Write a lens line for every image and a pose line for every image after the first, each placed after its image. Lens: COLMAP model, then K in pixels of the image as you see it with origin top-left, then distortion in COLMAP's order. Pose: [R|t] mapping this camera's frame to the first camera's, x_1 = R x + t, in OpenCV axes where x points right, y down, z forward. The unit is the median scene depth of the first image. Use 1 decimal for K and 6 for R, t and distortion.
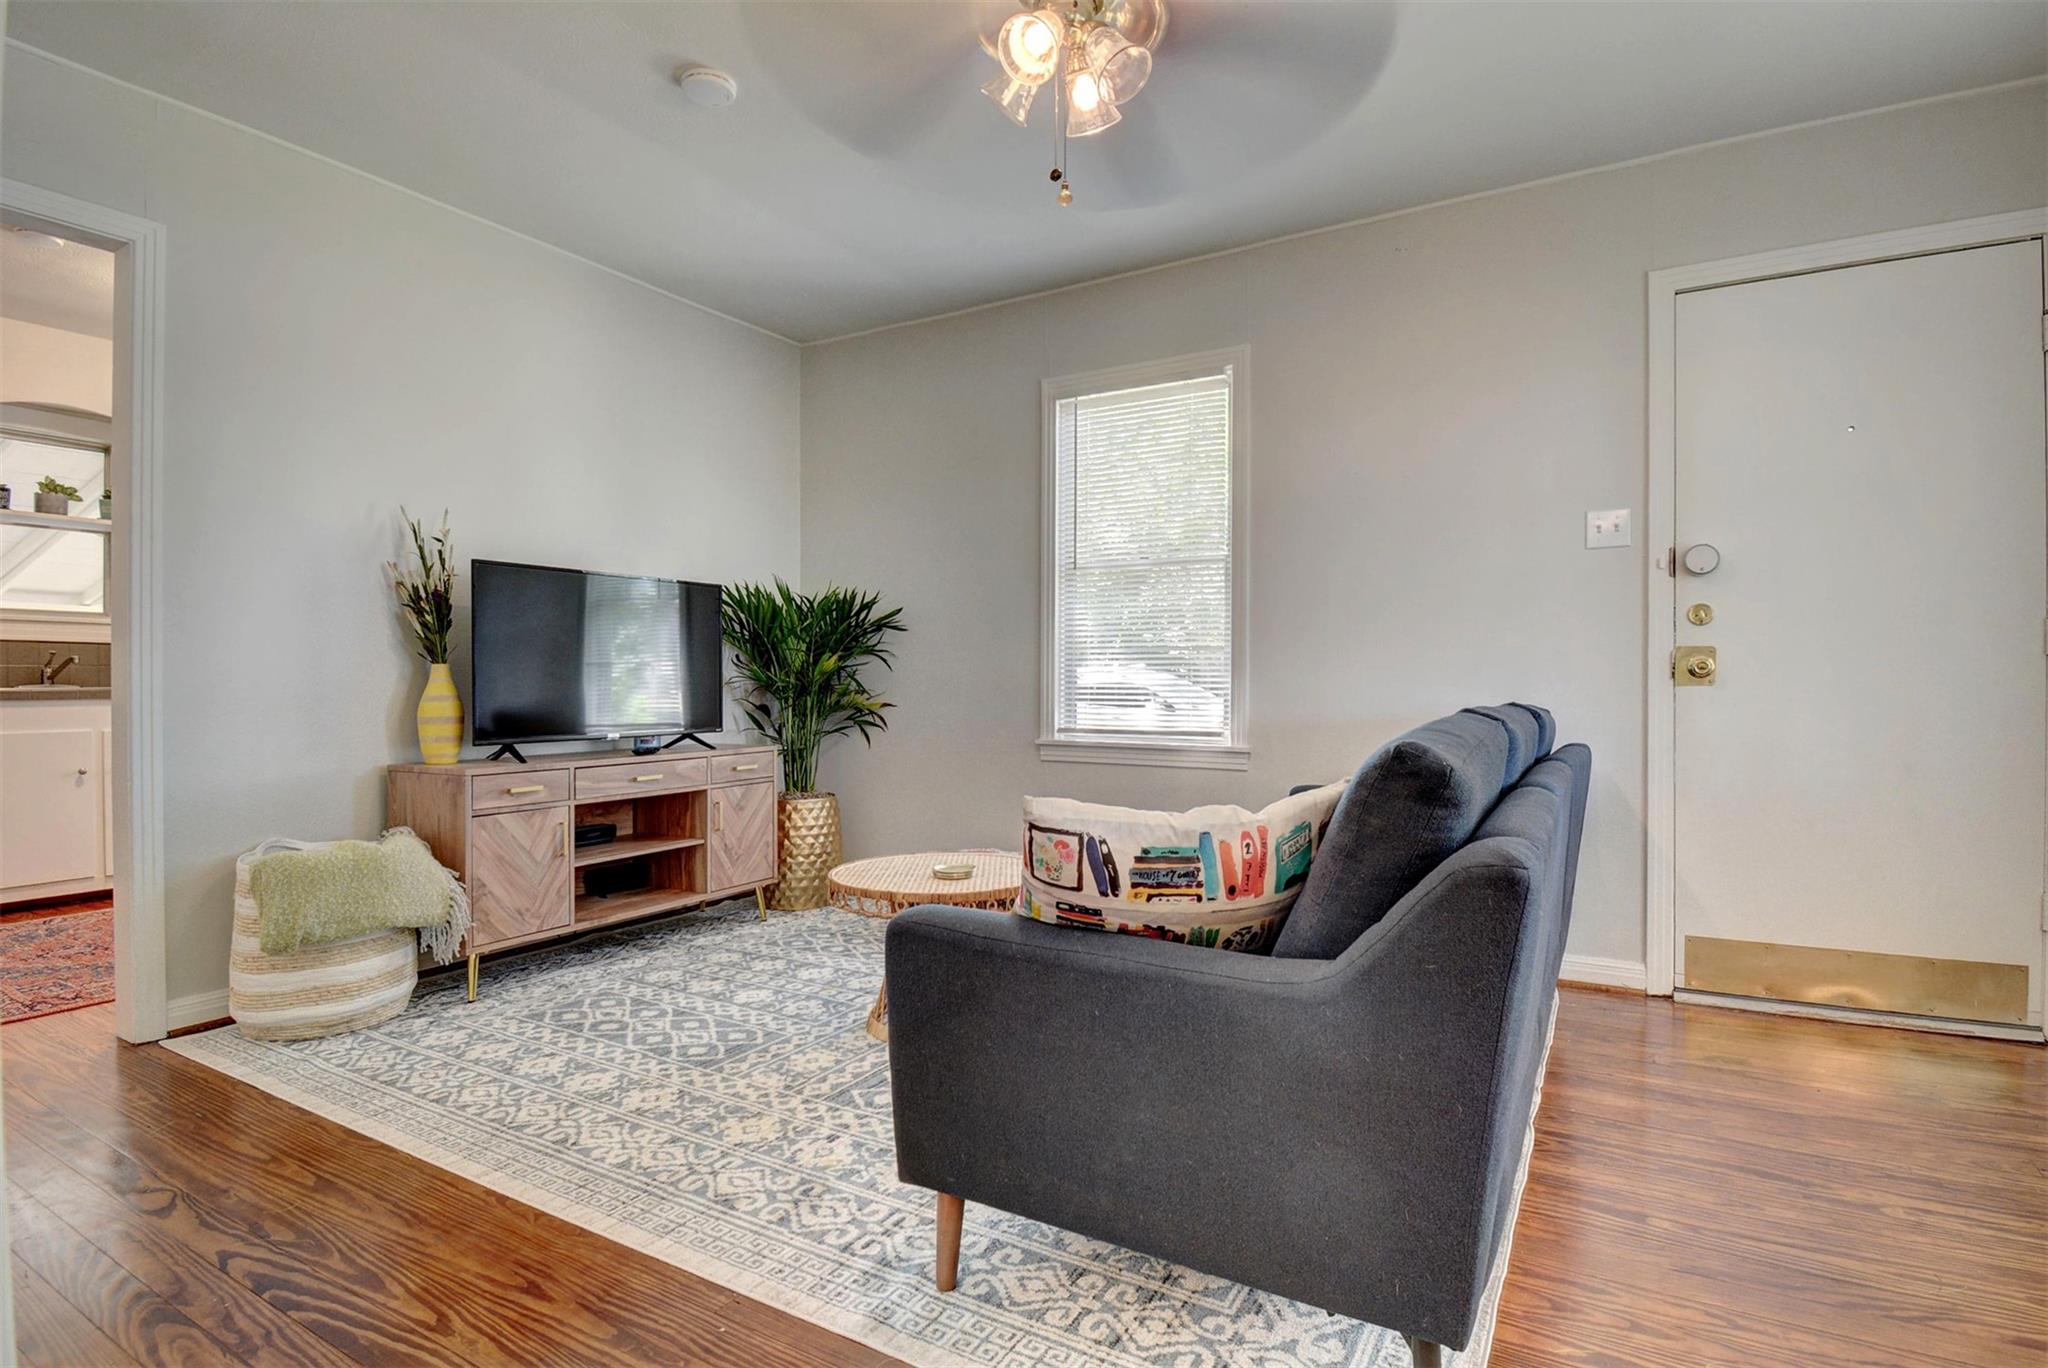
lens RADIAL K [[987.7, 0, 1025.8], [0, 987.7, 688.9], [0, 0, 1]] dist [0.002491, -0.022851]
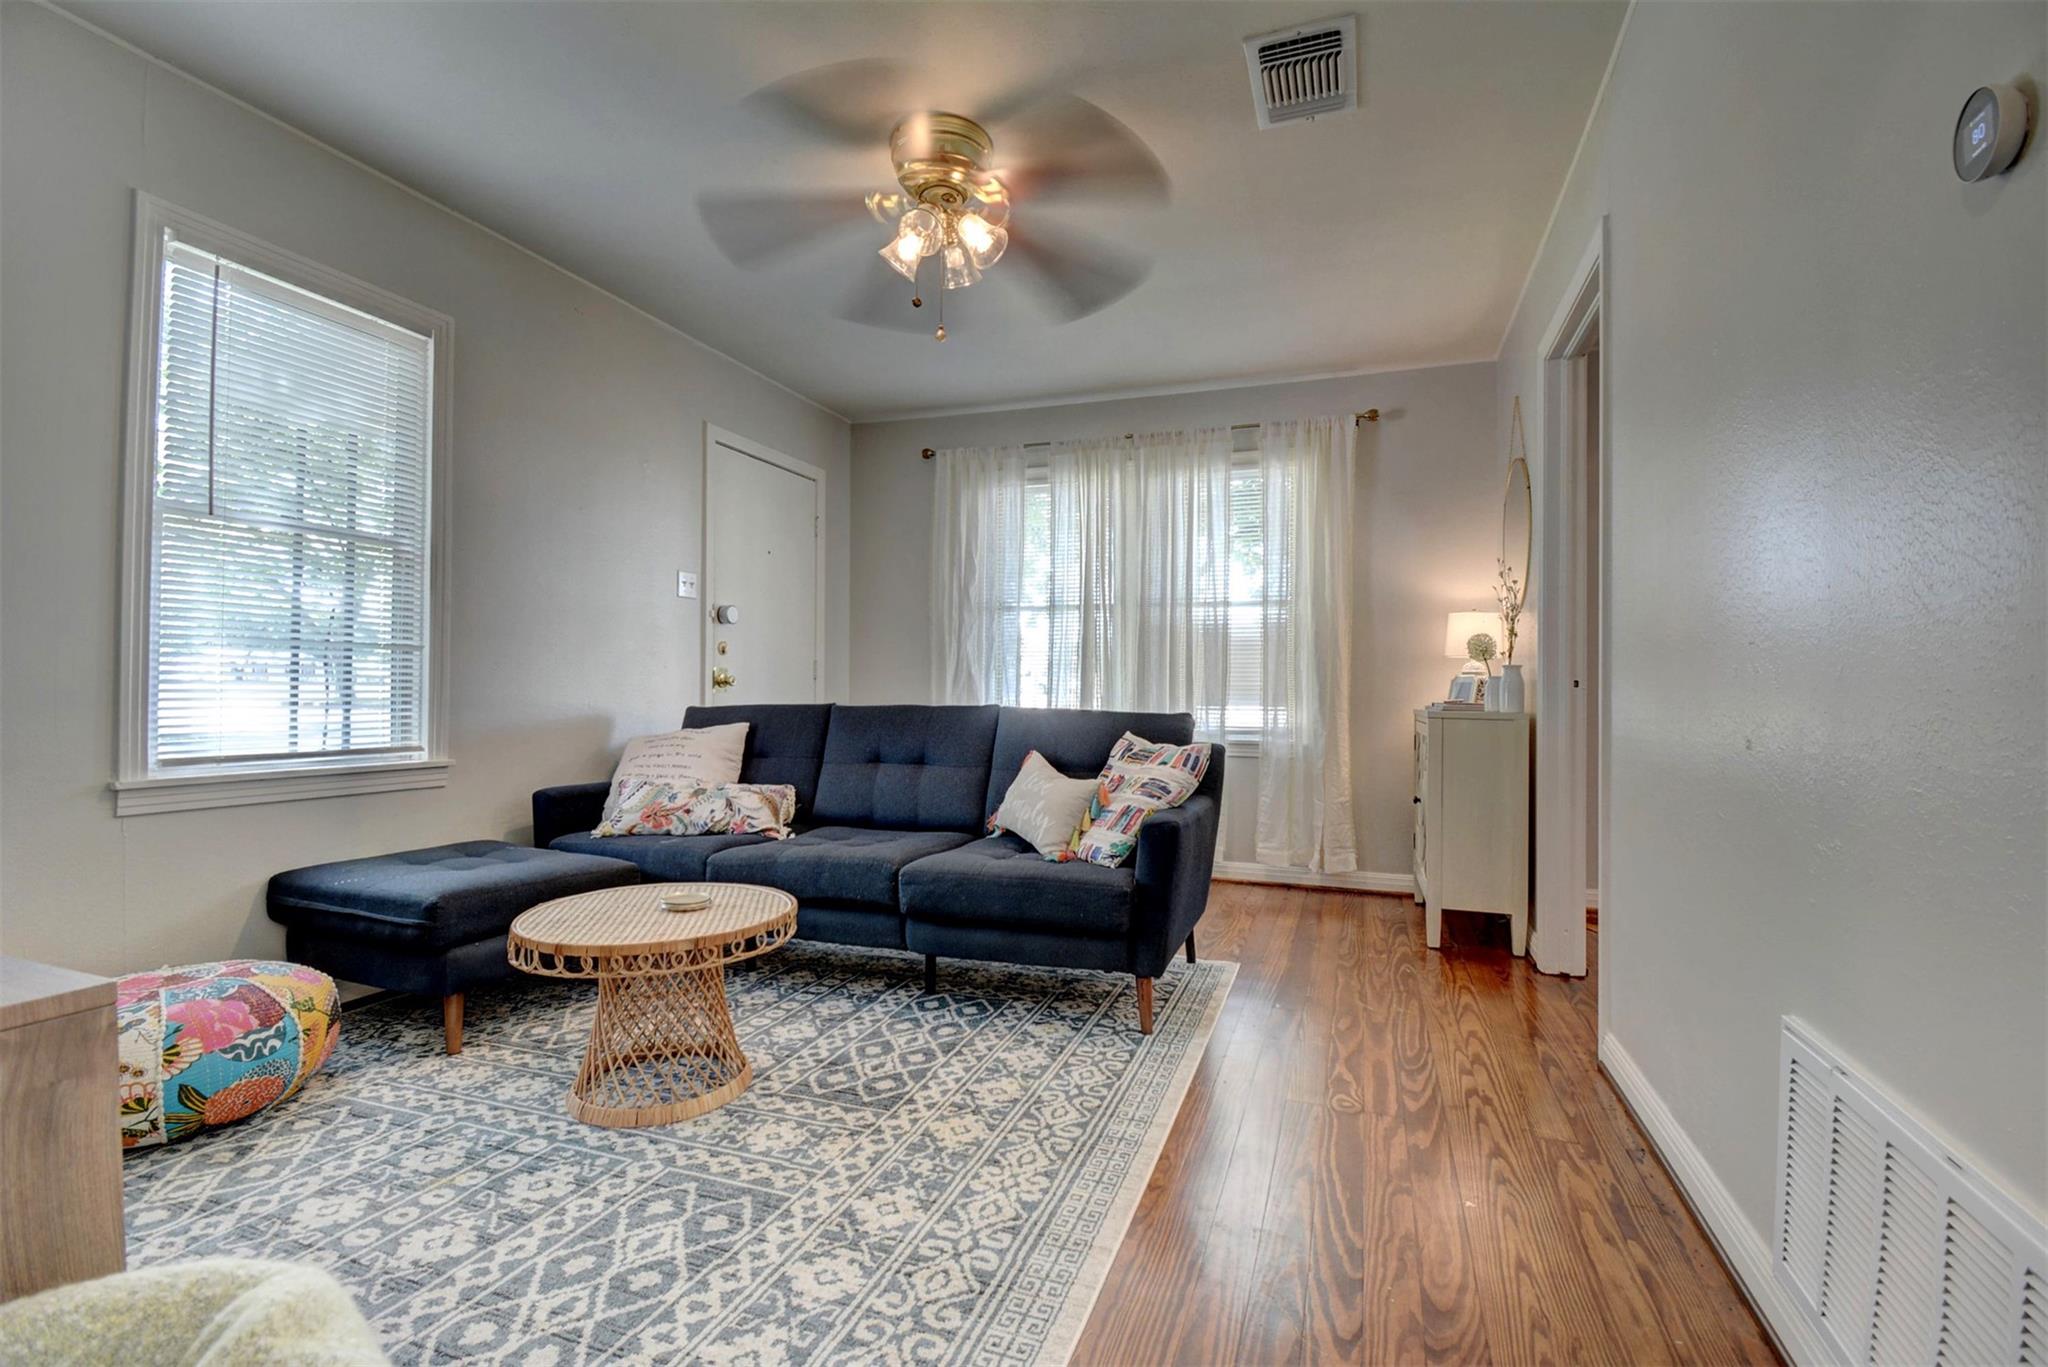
lens RADIAL K [[904.2, 0, 1024.0], [0, 904.2, 683.5], [0, 0, 1]] dist [-0.014739, -0.000269]
pose [[-0.161507, 0.007442, 0.986844, -1.014682], [-0.001436, 0.999969, -0.007776, -0.009156], [-0.986871, -0.002673, -0.161491, 0.906489]]
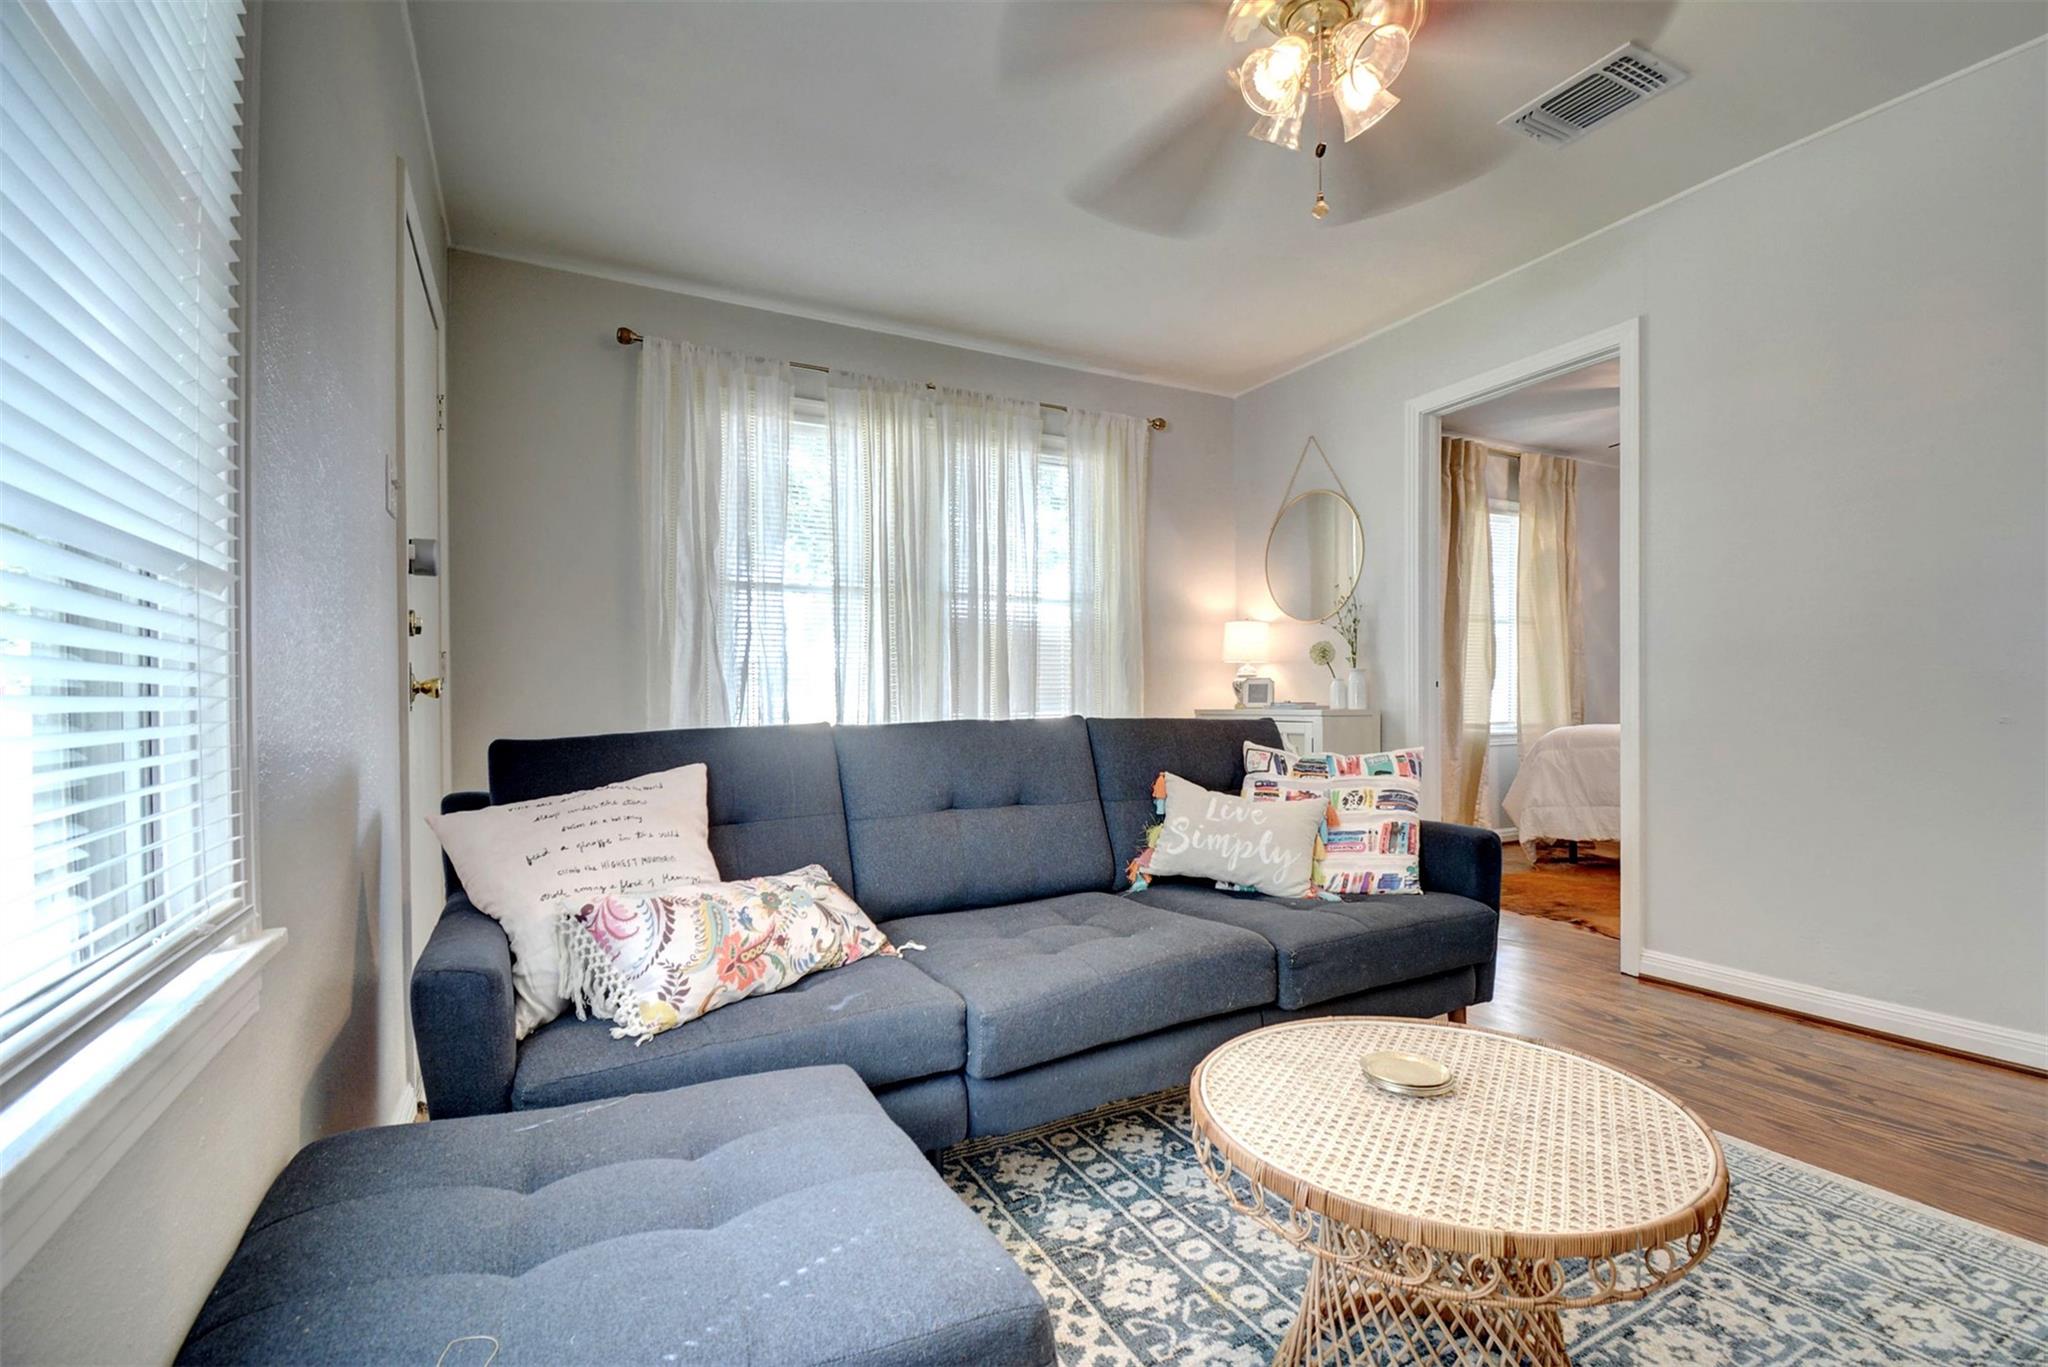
lens RADIAL K [[929.9, 0, 1025.5], [0, 929.9, 701.4], [0, 0, 1]] dist [0.010613, -0.016371]
pose [[-0.843963, 0.007003, 0.536356, -0.184163], [0.013486, 0.999876, 0.008166, -0.013714], [-0.536232, 0.014126, -0.843952, 1.644327]]
